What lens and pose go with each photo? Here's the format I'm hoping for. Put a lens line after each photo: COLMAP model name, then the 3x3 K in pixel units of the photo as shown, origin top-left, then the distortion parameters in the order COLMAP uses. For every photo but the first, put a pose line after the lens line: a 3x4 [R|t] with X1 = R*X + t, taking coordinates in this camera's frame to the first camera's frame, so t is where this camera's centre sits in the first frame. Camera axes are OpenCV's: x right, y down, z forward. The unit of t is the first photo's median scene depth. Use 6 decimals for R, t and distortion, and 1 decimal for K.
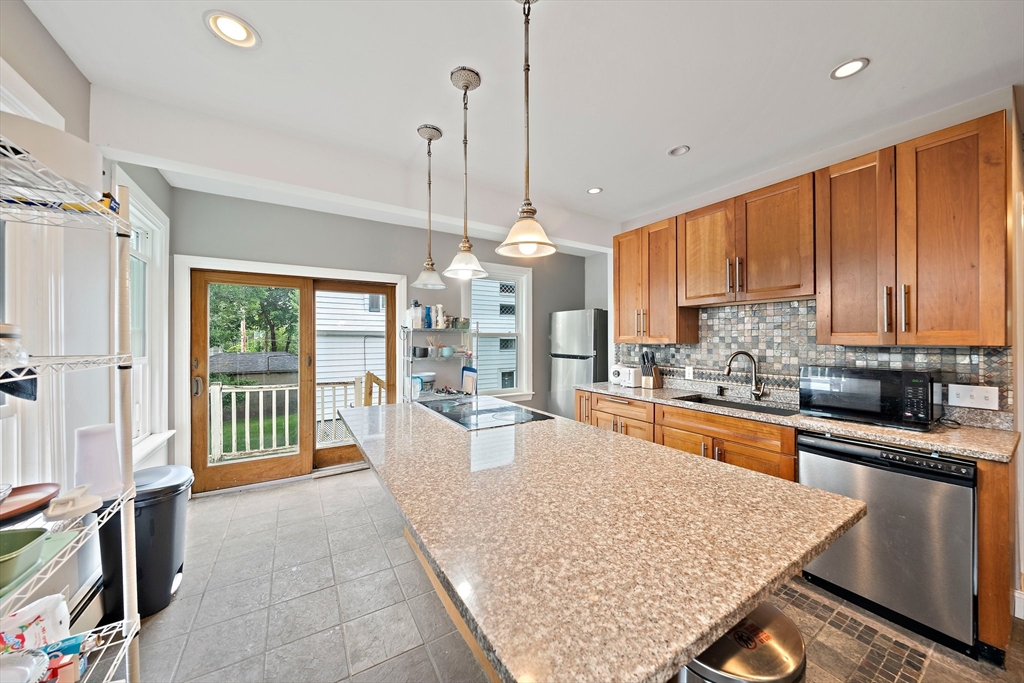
lens RADIAL K [[353.0, 0, 510.5], [0, 353.0, 339.8], [0, 0, 1]] dist [-0.005235, -0.000002]
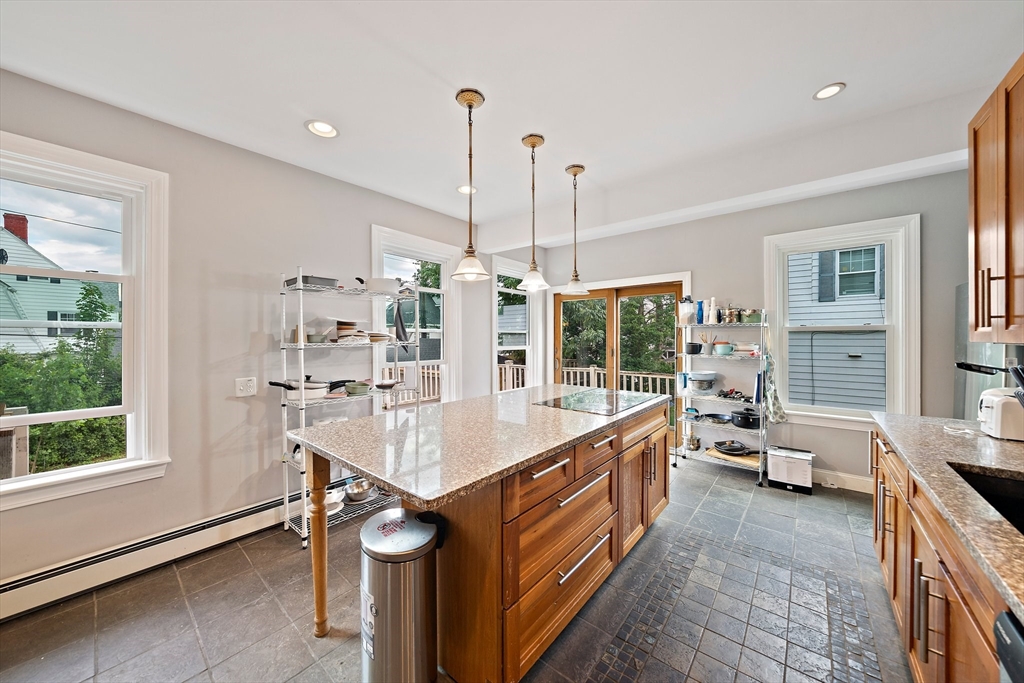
lens RADIAL K [[353.0, 0, 510.0], [0, 353.0, 338.8], [0, 0, 1]] dist [-0.005235, -0.000002]
pose [[0.311073, 0.007245, -0.950358, 0.502194], [-0.001313, 0.999973, 0.007193, 0.000322], [0.950385, -0.000990, 0.311074, 0.224151]]
